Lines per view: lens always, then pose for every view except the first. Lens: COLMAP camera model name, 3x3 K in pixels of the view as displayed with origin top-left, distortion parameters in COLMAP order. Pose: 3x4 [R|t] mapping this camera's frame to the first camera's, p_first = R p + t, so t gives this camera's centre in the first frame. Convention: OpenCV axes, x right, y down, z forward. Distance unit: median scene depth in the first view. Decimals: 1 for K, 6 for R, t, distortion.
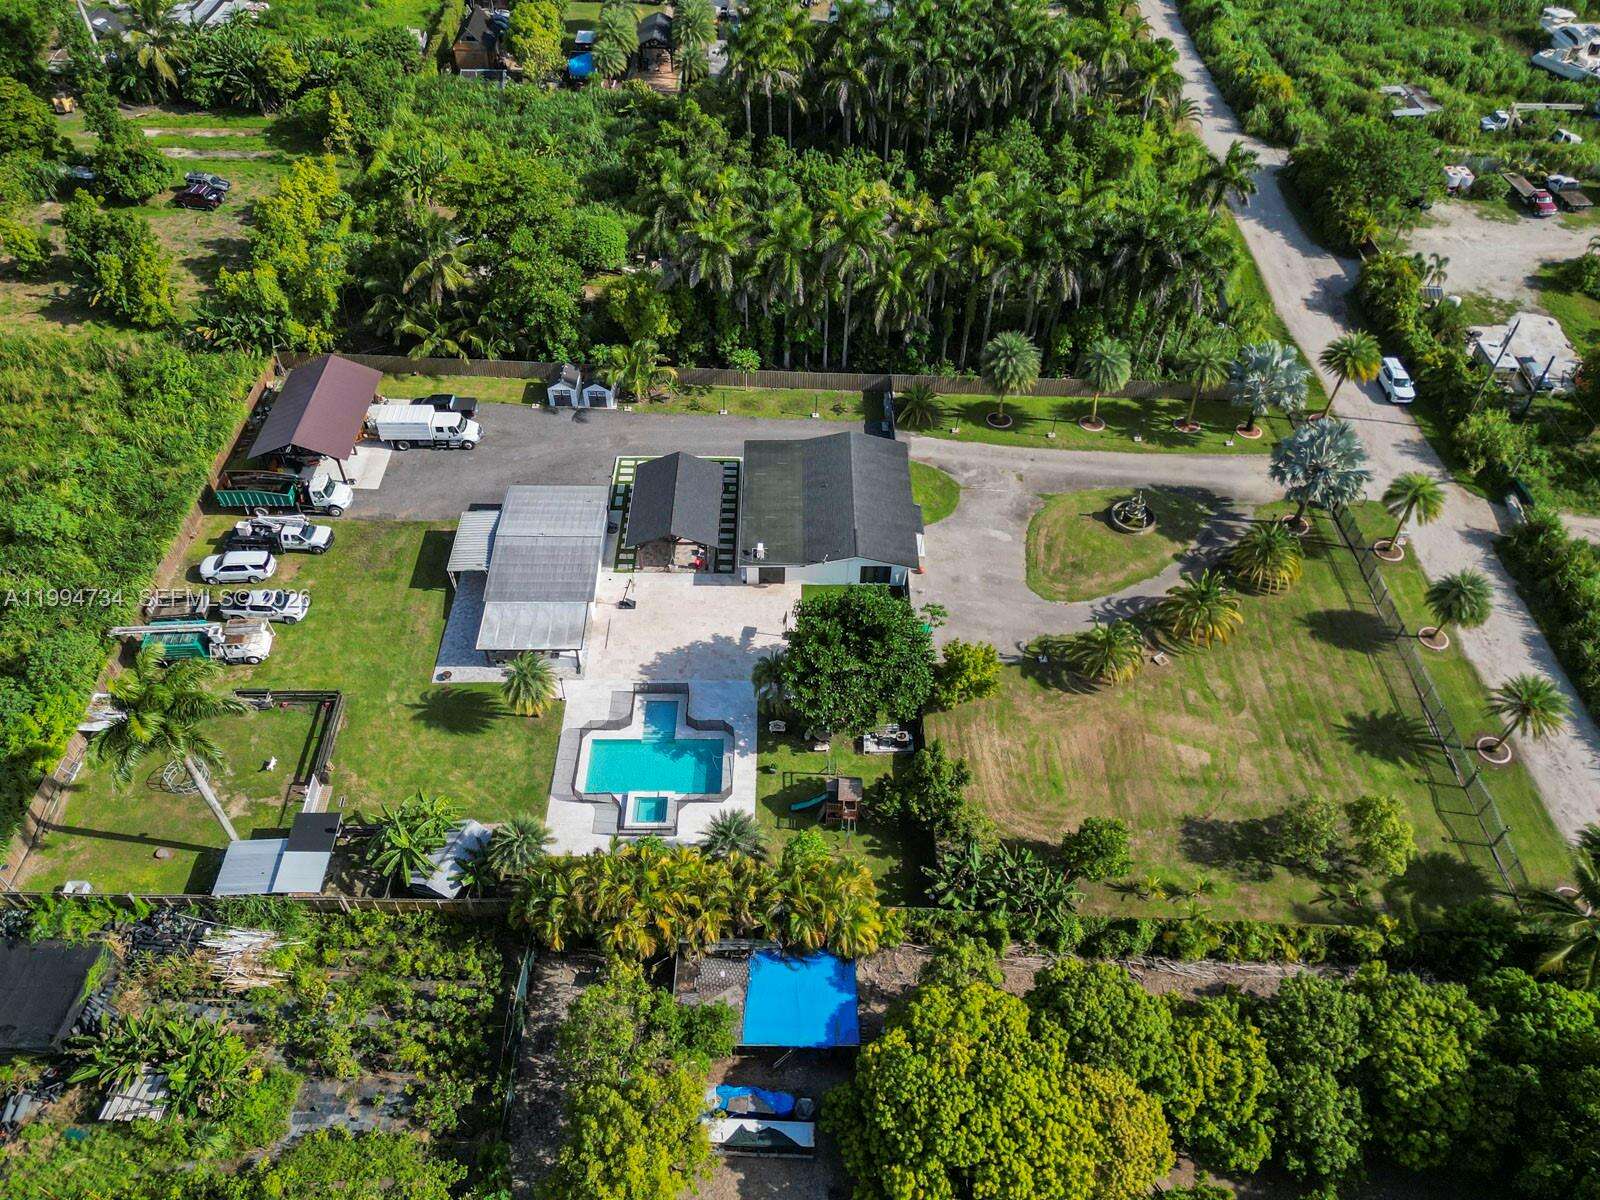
lens RADIAL K [[1166.0, 0, 813.7], [0, 1166.0, 595.4], [0, 0, 1]] dist [0.079603, -0.087518]
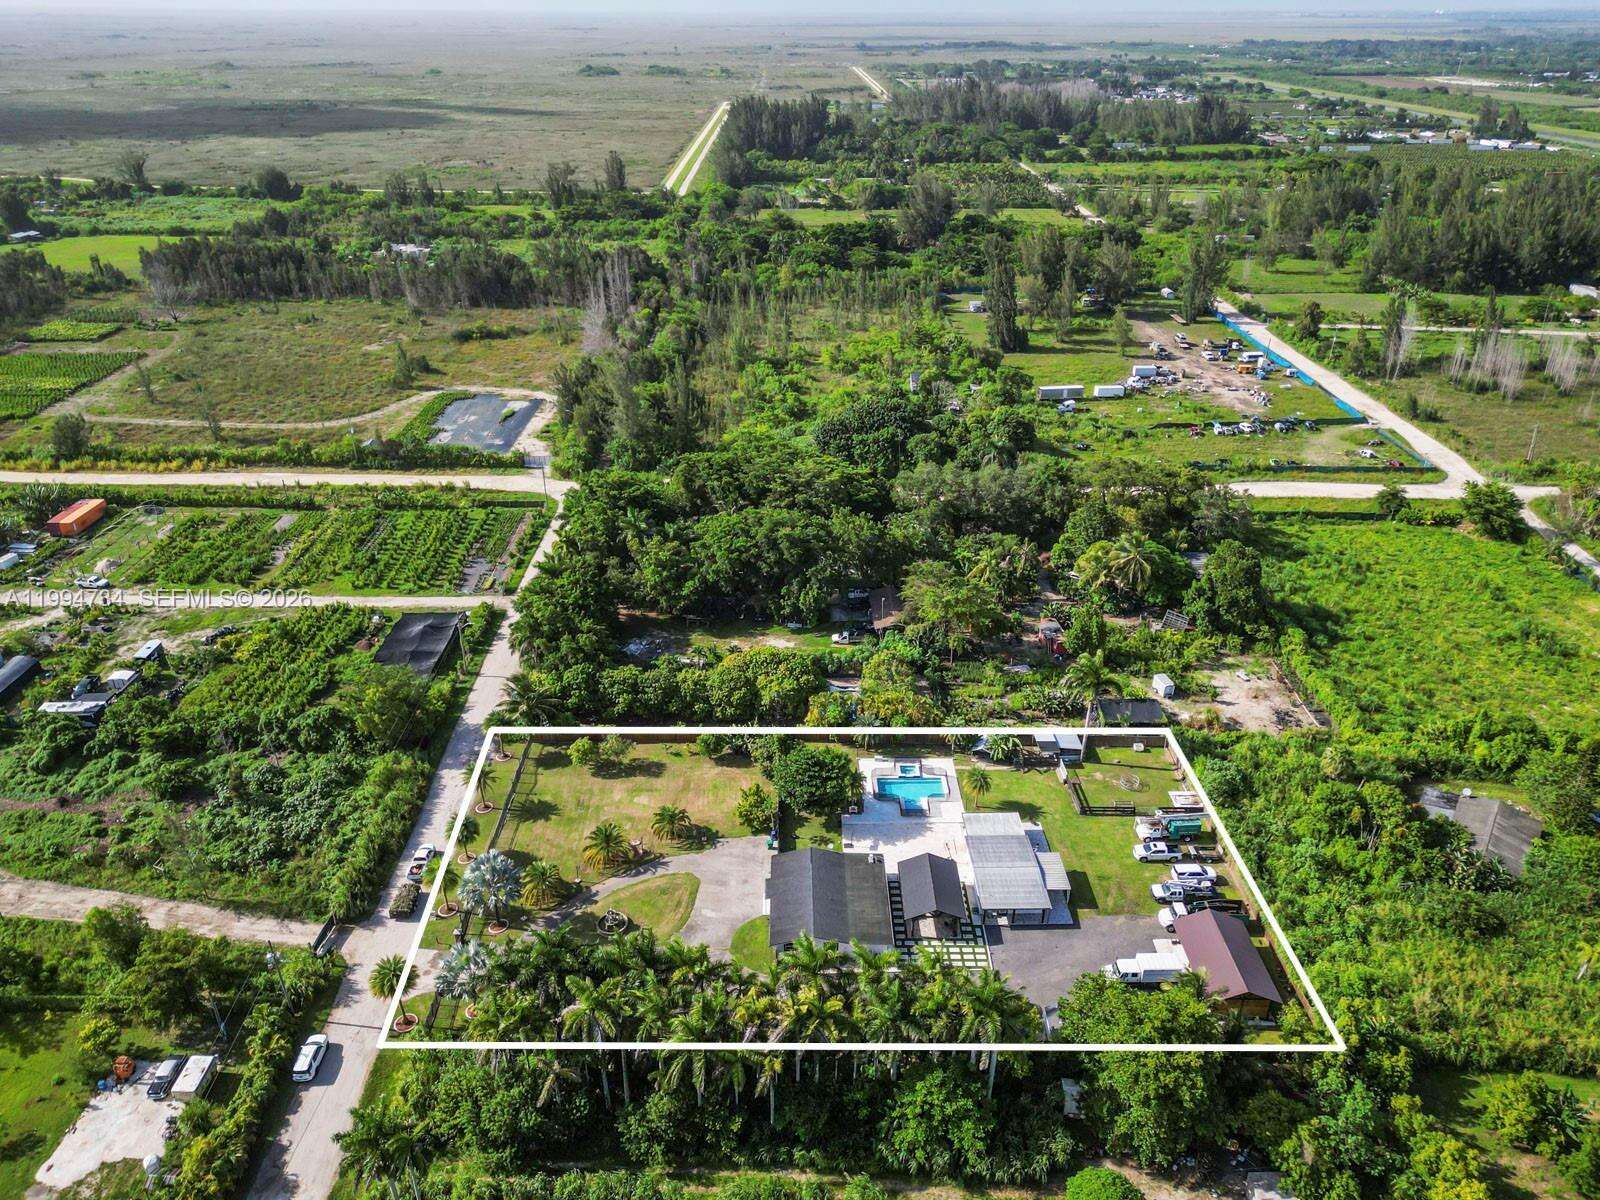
lens RADIAL K [[1106.4, 0, 805.7], [0, 1106.4, 600.1], [0, 0, 1]] dist [0.087043, -0.086692]
pose [[-0.999575, -0.024202, -0.016264, 0.080579], [-0.022116, 0.265773, 0.963782, -1.653148], [-0.019003, 0.963732, -0.266195, 1.096579]]
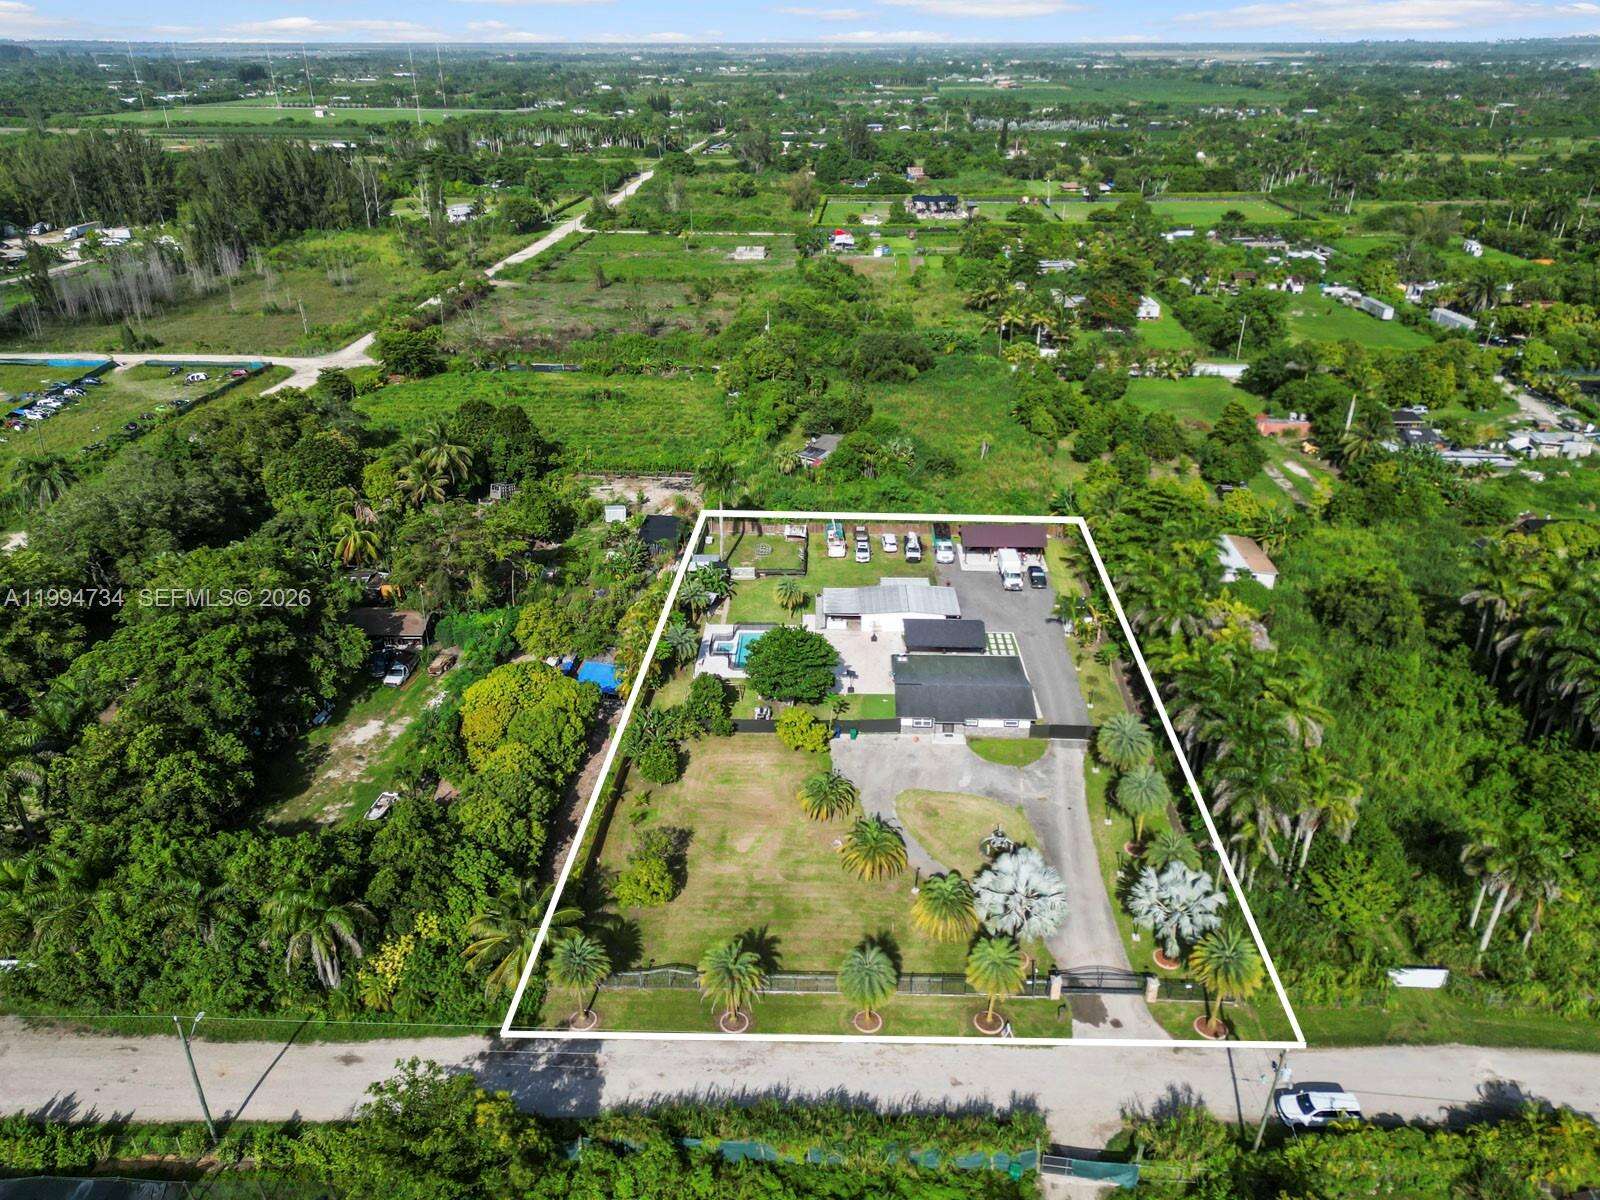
lens RADIAL K [[1106.4, 0, 805.7], [0, 1106.4, 600.1], [0, 0, 1]] dist [0.087043, -0.086692]
pose [[-0.040906, 0.426919, -0.903364, 1.276848], [-0.725859, 0.608615, 0.320492, -0.469617], [0.686626, 0.668826, 0.284987, 0.461337]]
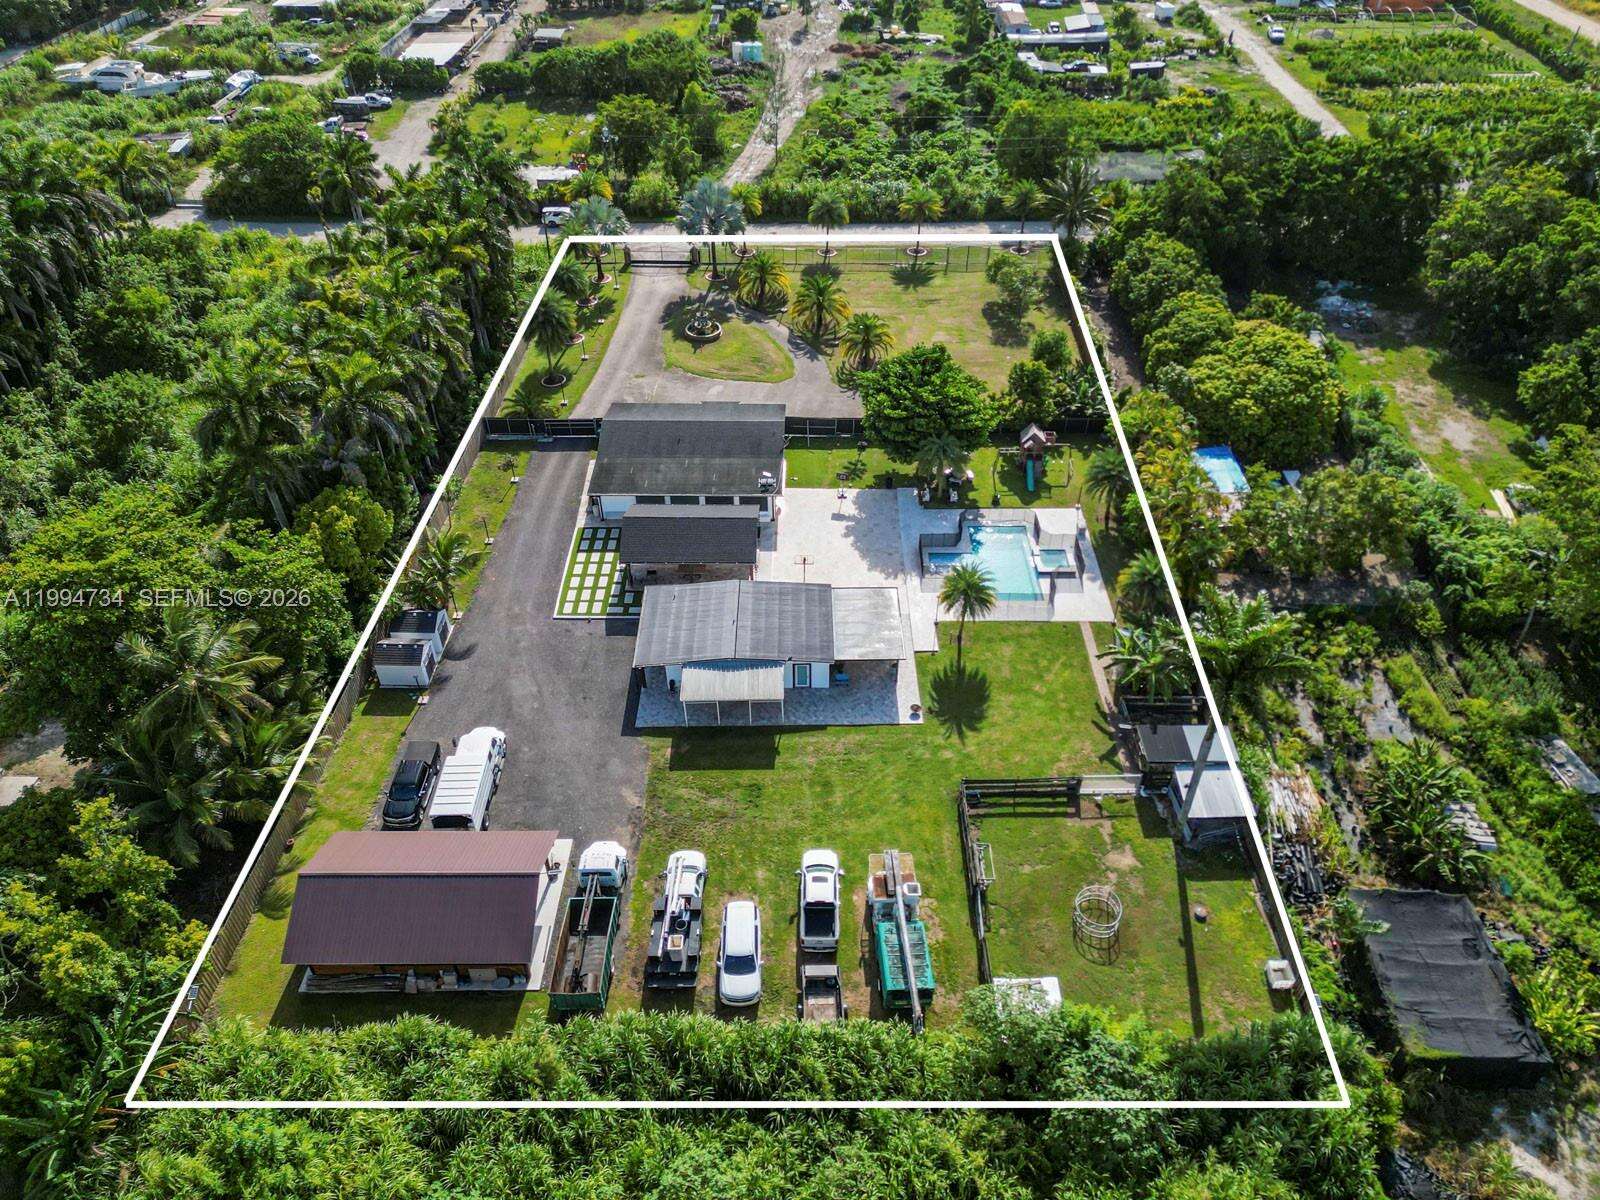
lens RADIAL K [[1107.3, 0, 801.5], [0, 1107.3, 597.7], [0, 0, 1]] dist [0.079654, -0.064100]
pose [[0.020162, -0.664857, 0.746698, -0.859929], [0.730201, 0.519946, 0.443241, -0.401683], [-0.682935, 0.536303, 0.495963, 0.570716]]
